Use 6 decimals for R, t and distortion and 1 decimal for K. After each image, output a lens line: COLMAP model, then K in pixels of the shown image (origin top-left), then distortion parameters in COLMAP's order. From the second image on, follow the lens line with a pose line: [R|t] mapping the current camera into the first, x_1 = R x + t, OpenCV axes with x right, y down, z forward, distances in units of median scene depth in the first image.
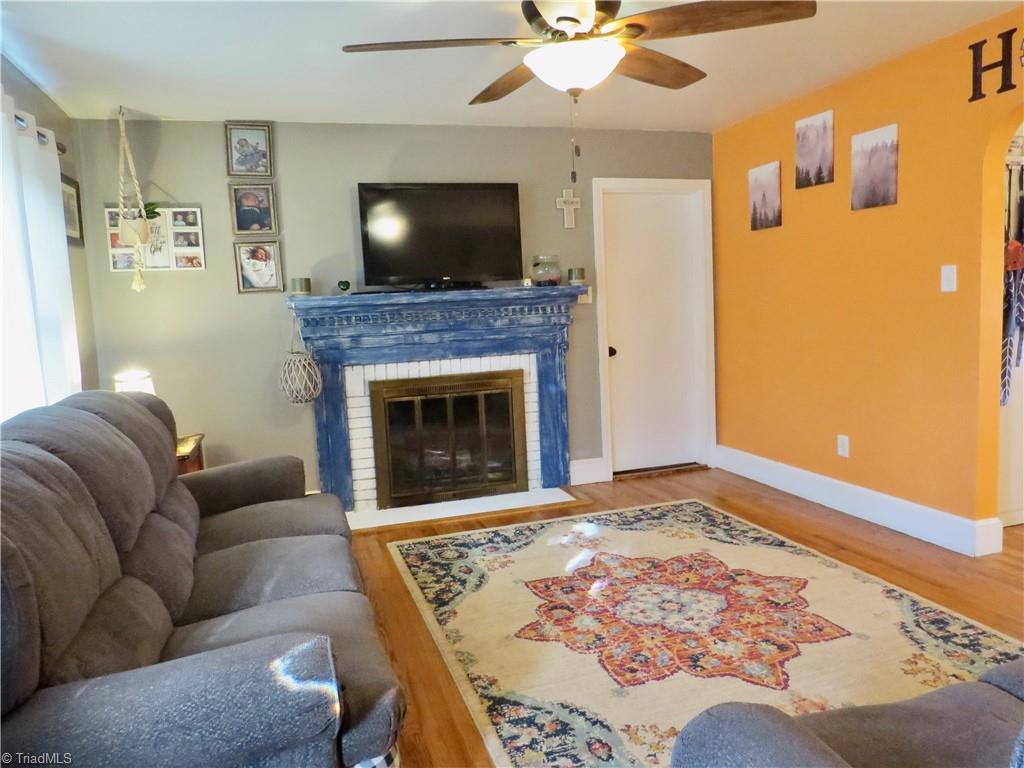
lens RADIAL K [[734.6, 0, 512.8], [0, 734.6, 385.0], [0, 0, 1]] dist [-0.023852, 0.001023]
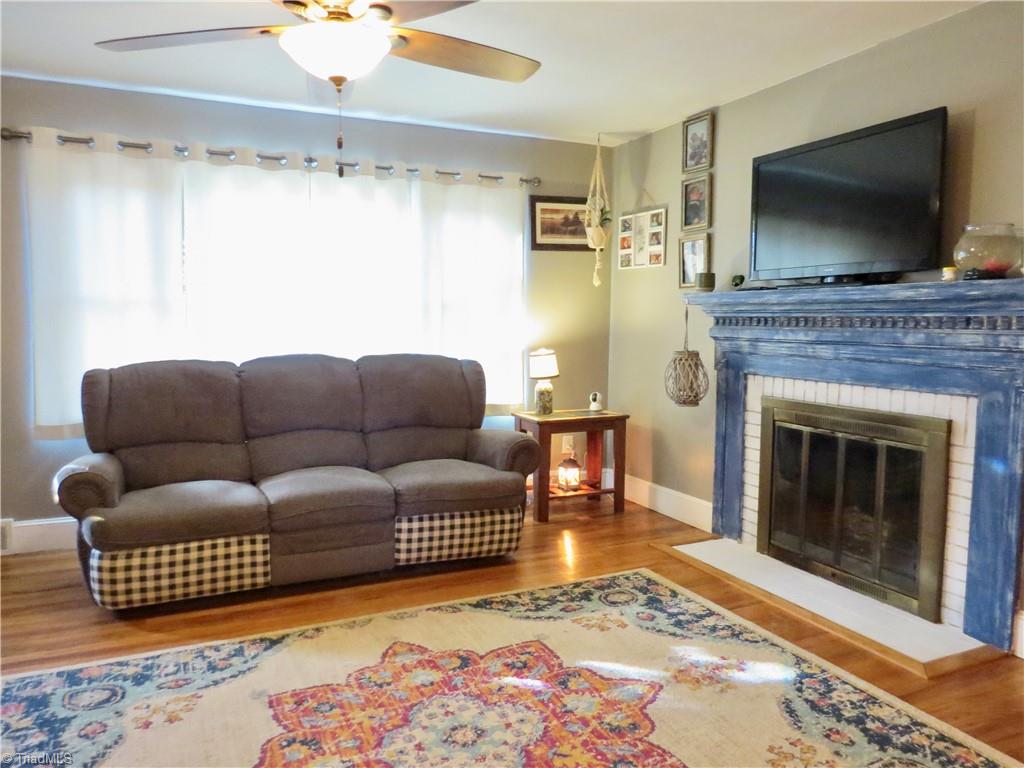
lens RADIAL K [[734.6, 0, 511.3], [0, 734.6, 382.7], [0, 0, 1]] dist [-0.023852, 0.001023]
pose [[0.115521, 0.134412, -0.984169, 0.628296], [-0.119492, 0.985487, 0.120566, -0.092015], [0.986091, 0.103673, 0.129906, 0.657903]]
